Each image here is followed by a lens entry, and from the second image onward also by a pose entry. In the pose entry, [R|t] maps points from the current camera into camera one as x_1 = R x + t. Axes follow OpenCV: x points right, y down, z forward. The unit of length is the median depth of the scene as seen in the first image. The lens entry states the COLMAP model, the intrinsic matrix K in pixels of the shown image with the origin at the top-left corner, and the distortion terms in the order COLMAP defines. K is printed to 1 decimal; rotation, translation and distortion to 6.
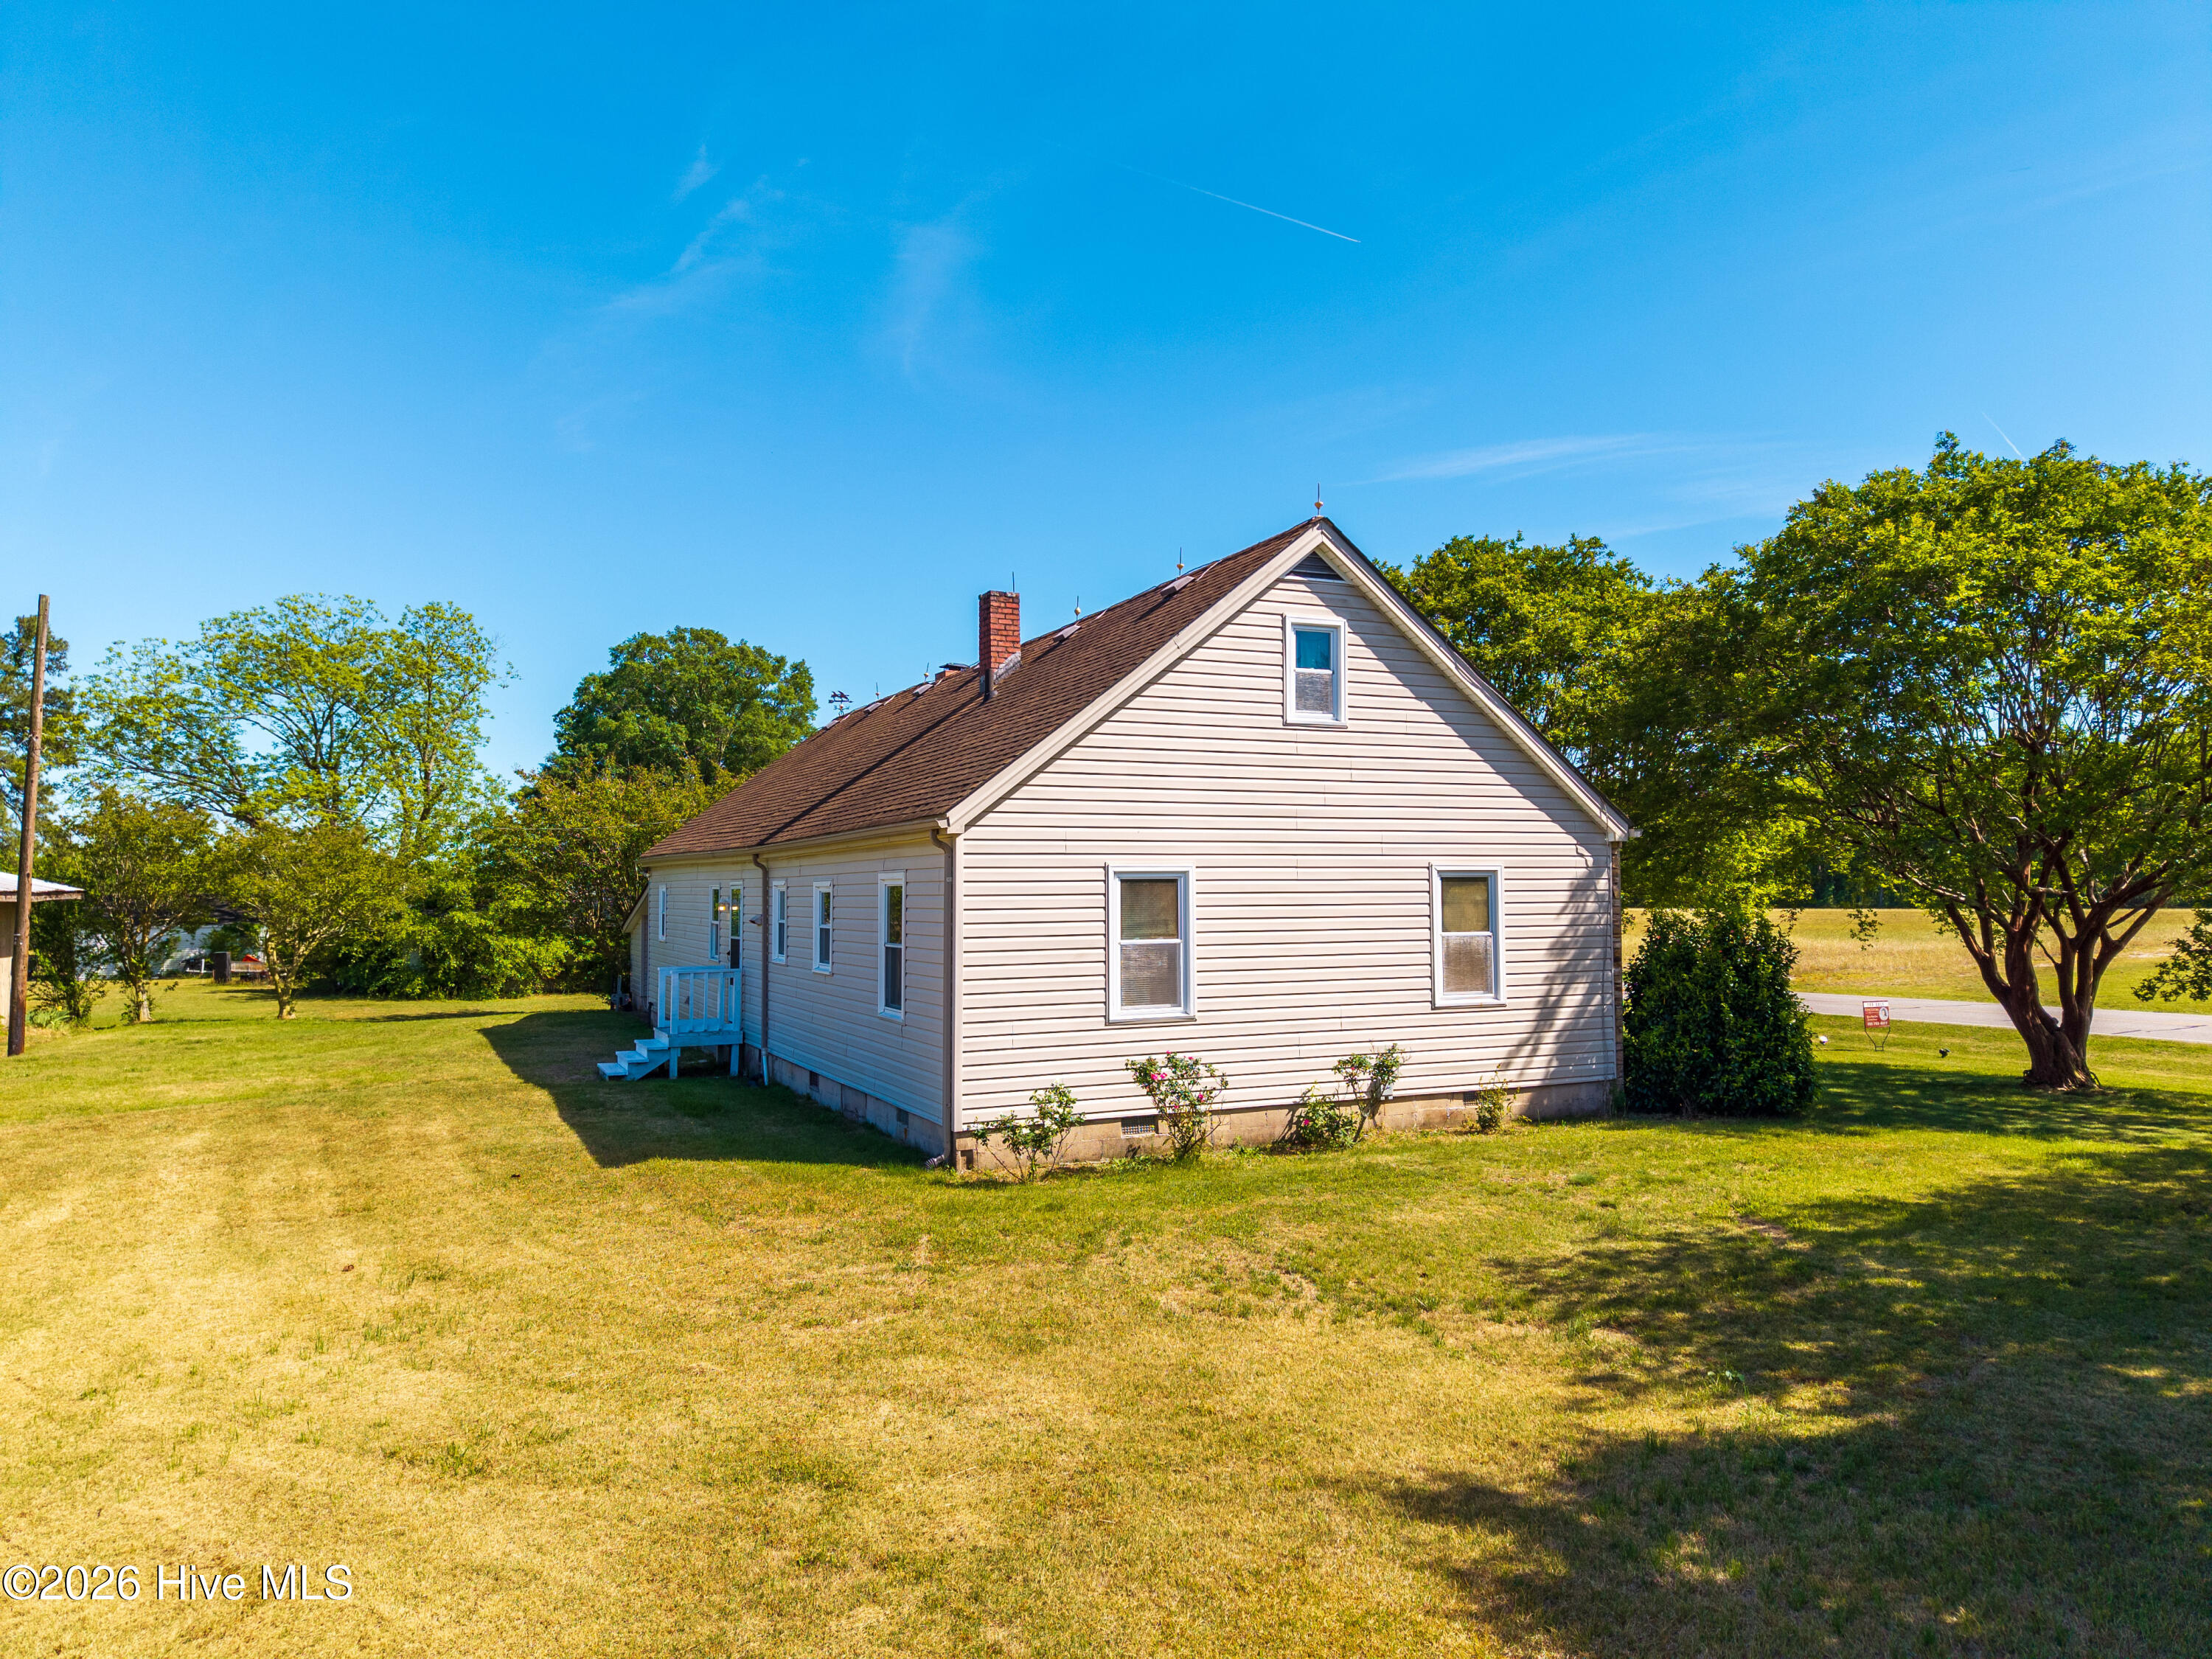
lens RADIAL K [[1476.8, 0, 1099.0], [0, 1476.8, 831.0], [0, 0, 1]] dist [0.072254, -0.089802]
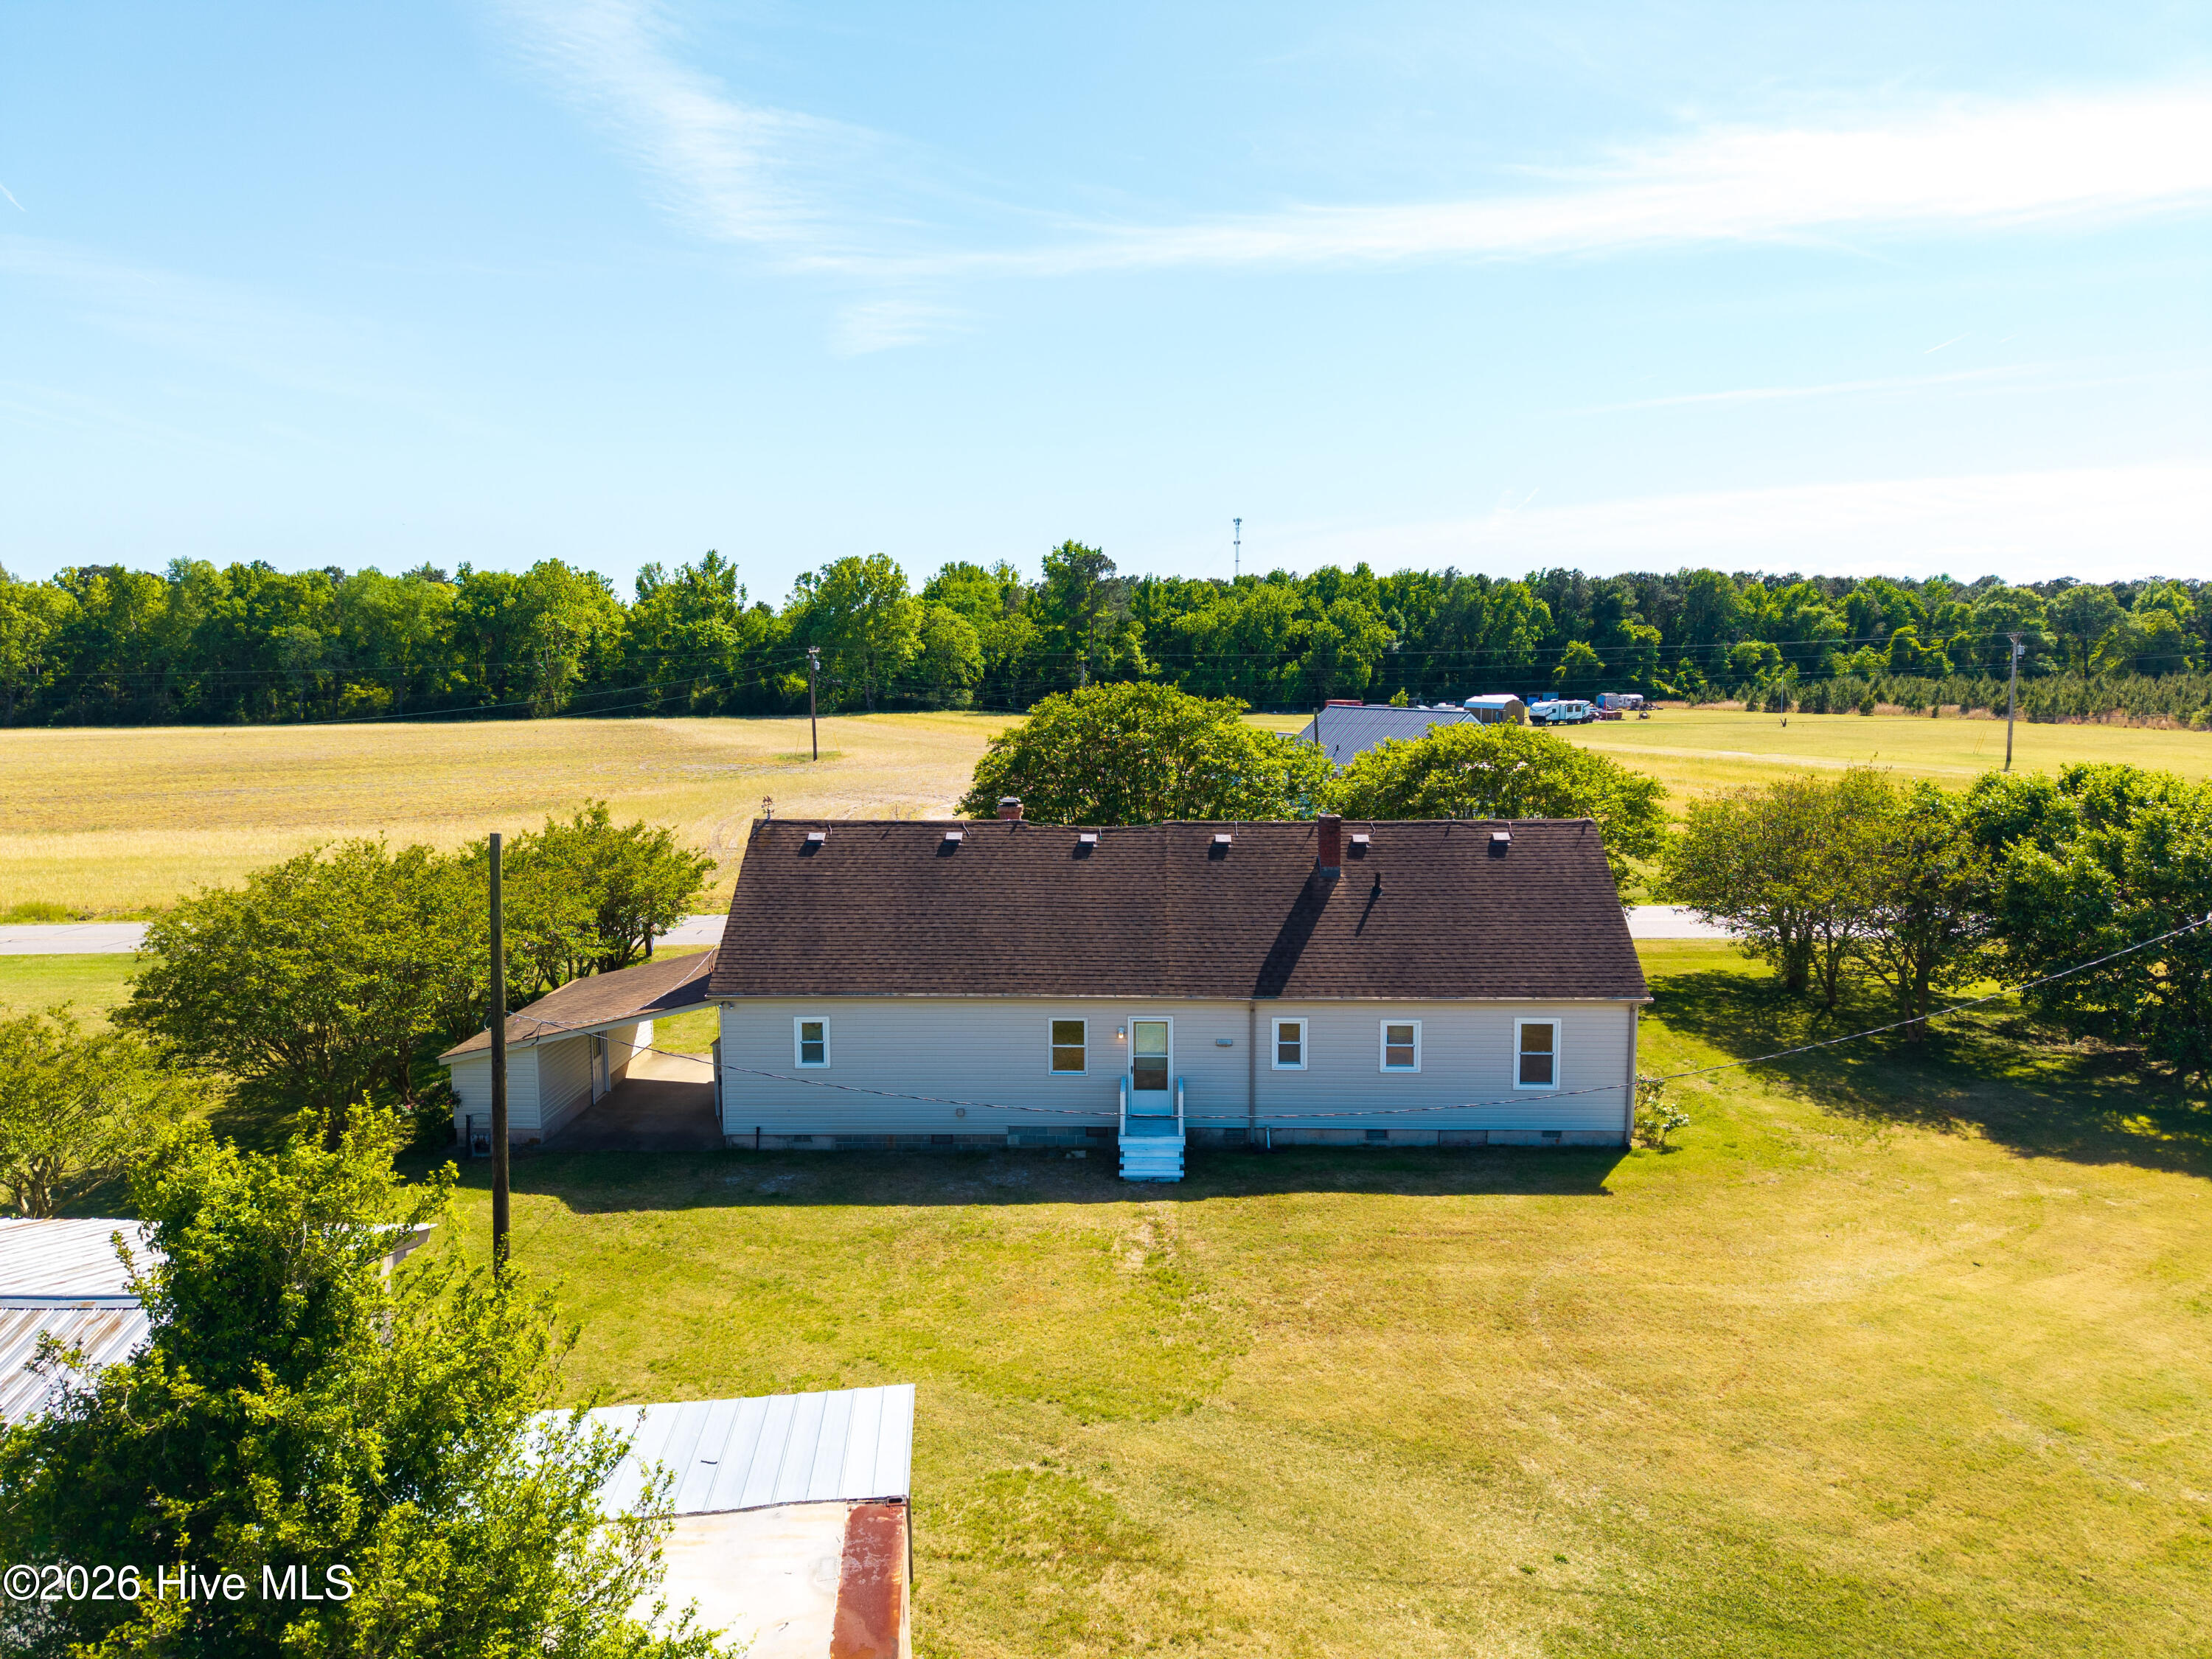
lens RADIAL K [[1491.7, 0, 1129.9], [0, 1491.7, 817.7], [0, 0, 1]] dist [0.033810, -0.014045]
pose [[0.430783, -0.095431, 0.897395, -1.873916], [-0.039779, 0.991419, 0.124525, -0.405081], [-0.901578, -0.089341, 0.423291, 0.584567]]
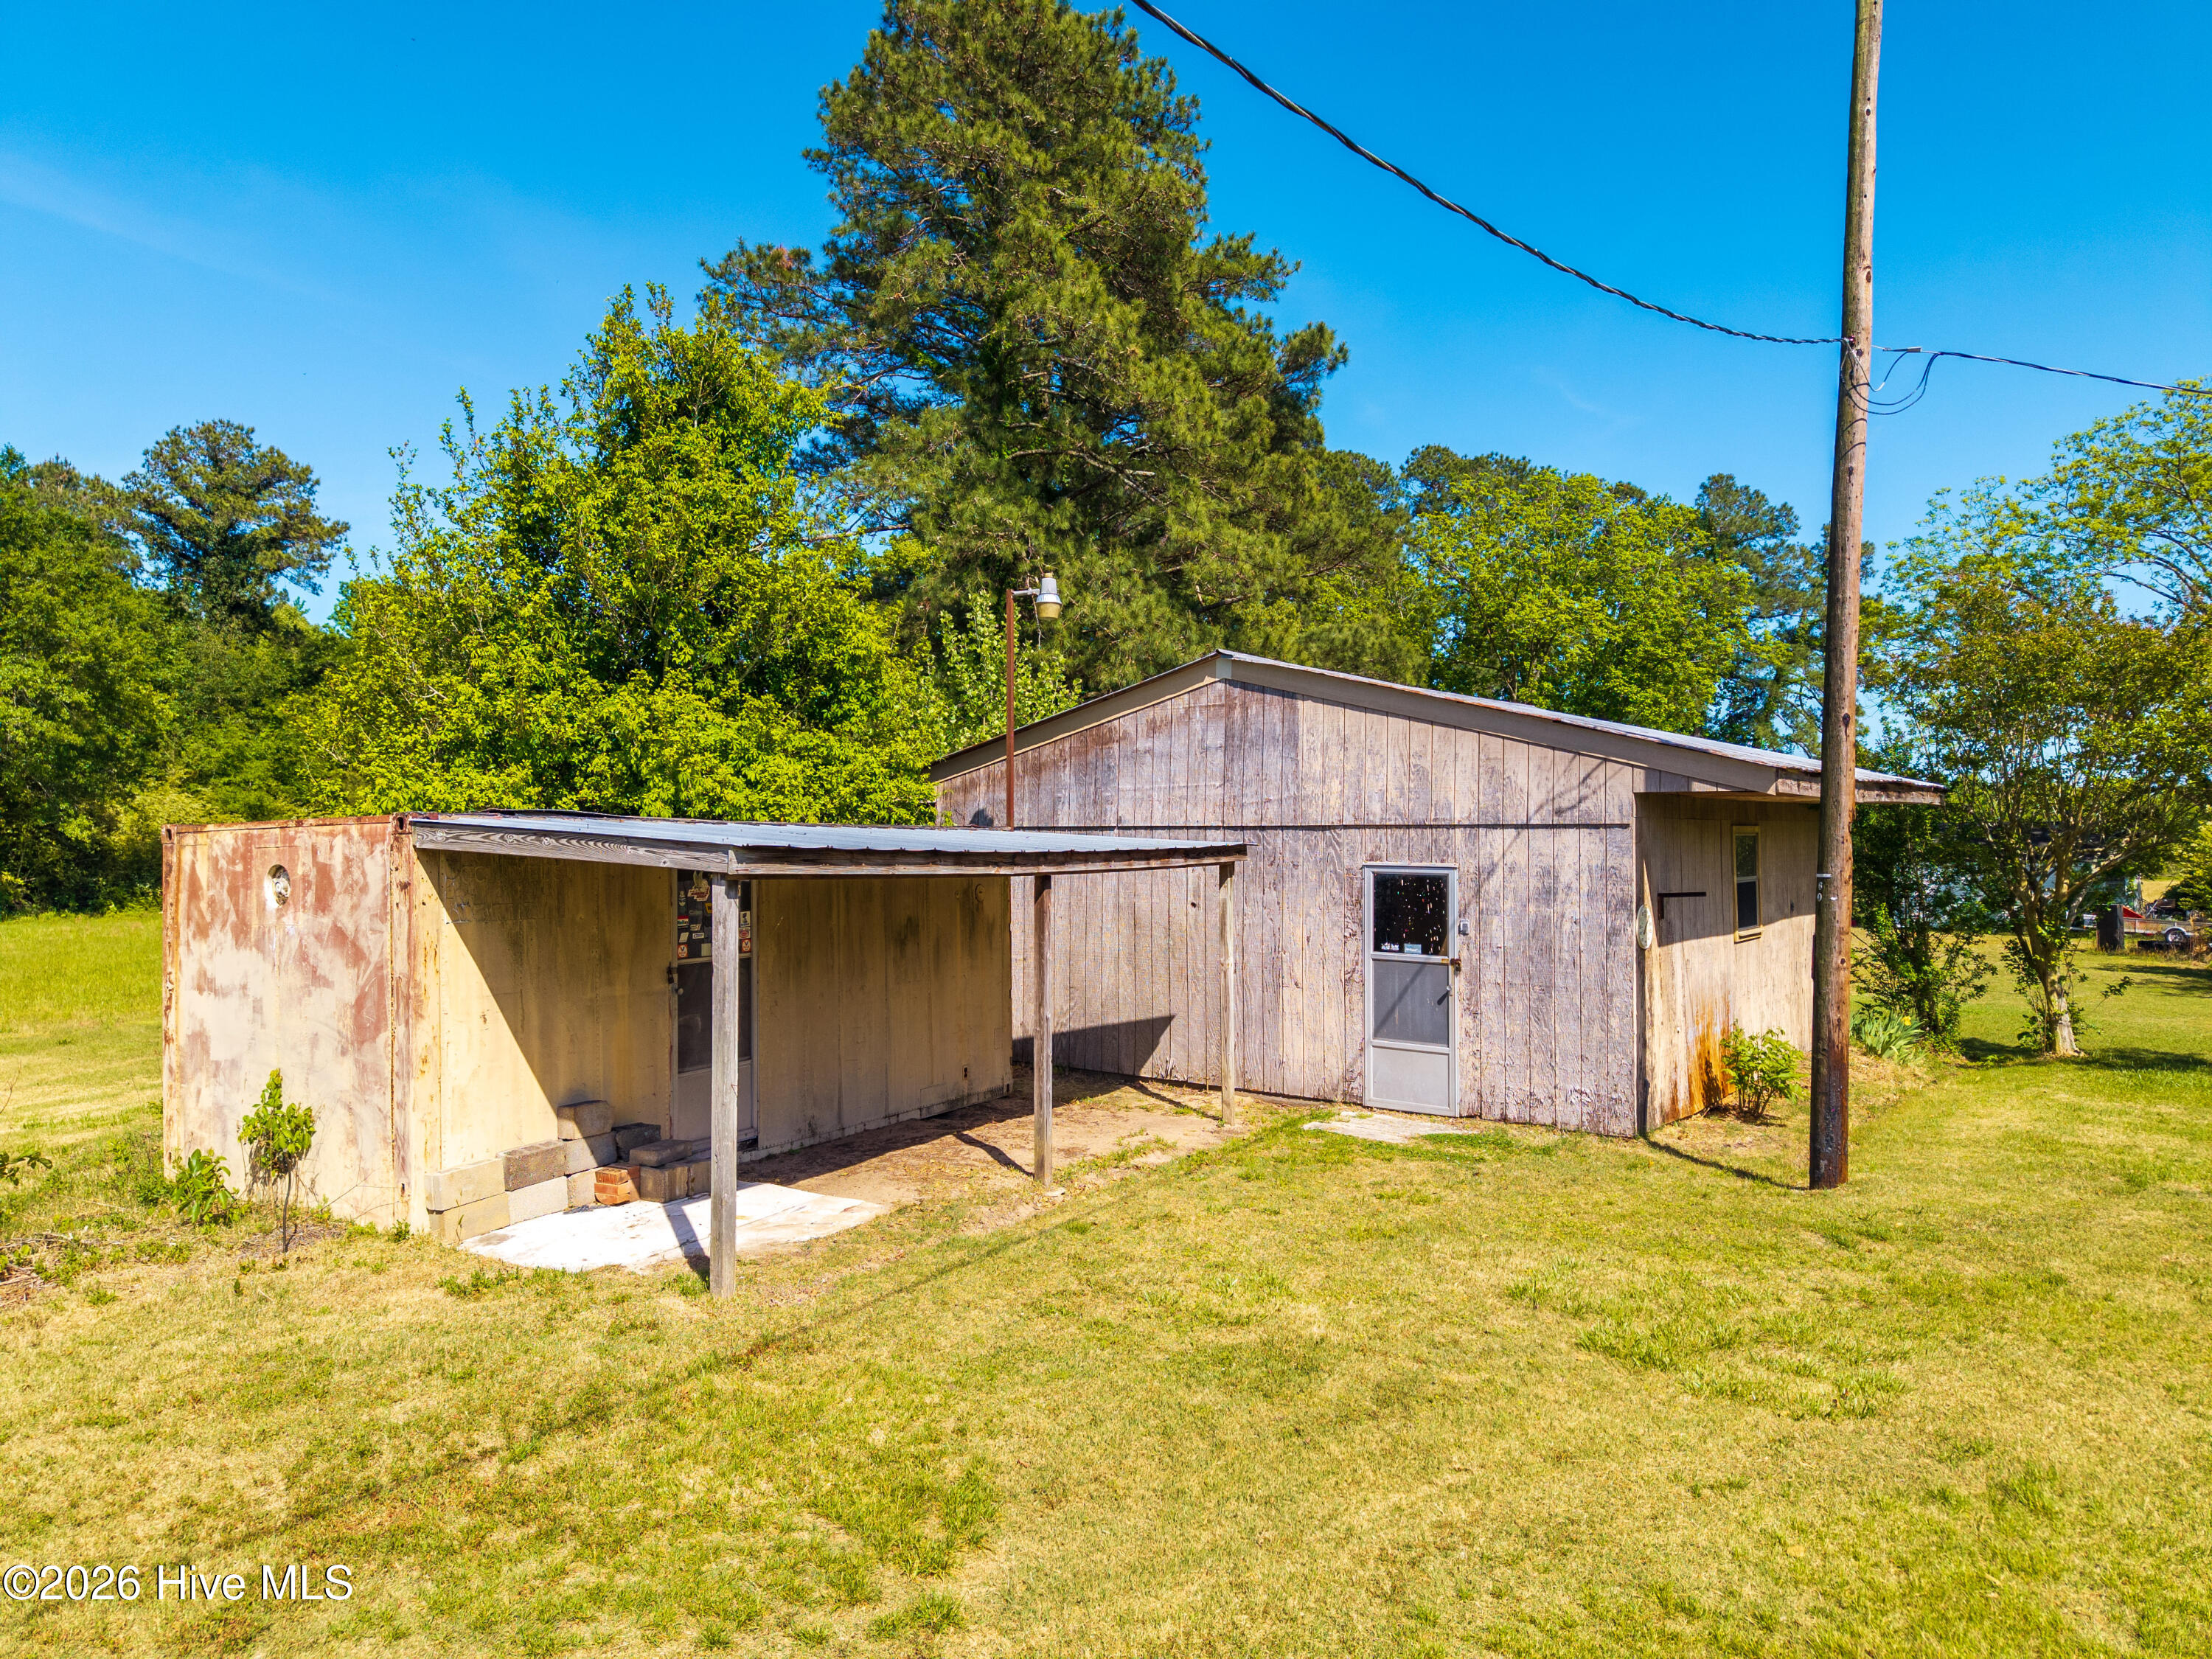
lens RADIAL K [[1456.9, 0, 1106.0], [0, 1456.9, 829.5], [0, 0, 1]] dist [0.016530, 0.000401]
pose [[0.466589, 0.004153, -0.884465, -0.700334], [0.033725, 0.999178, 0.022483, 0.061982], [0.883831, -0.040319, 0.466065, 0.975444]]
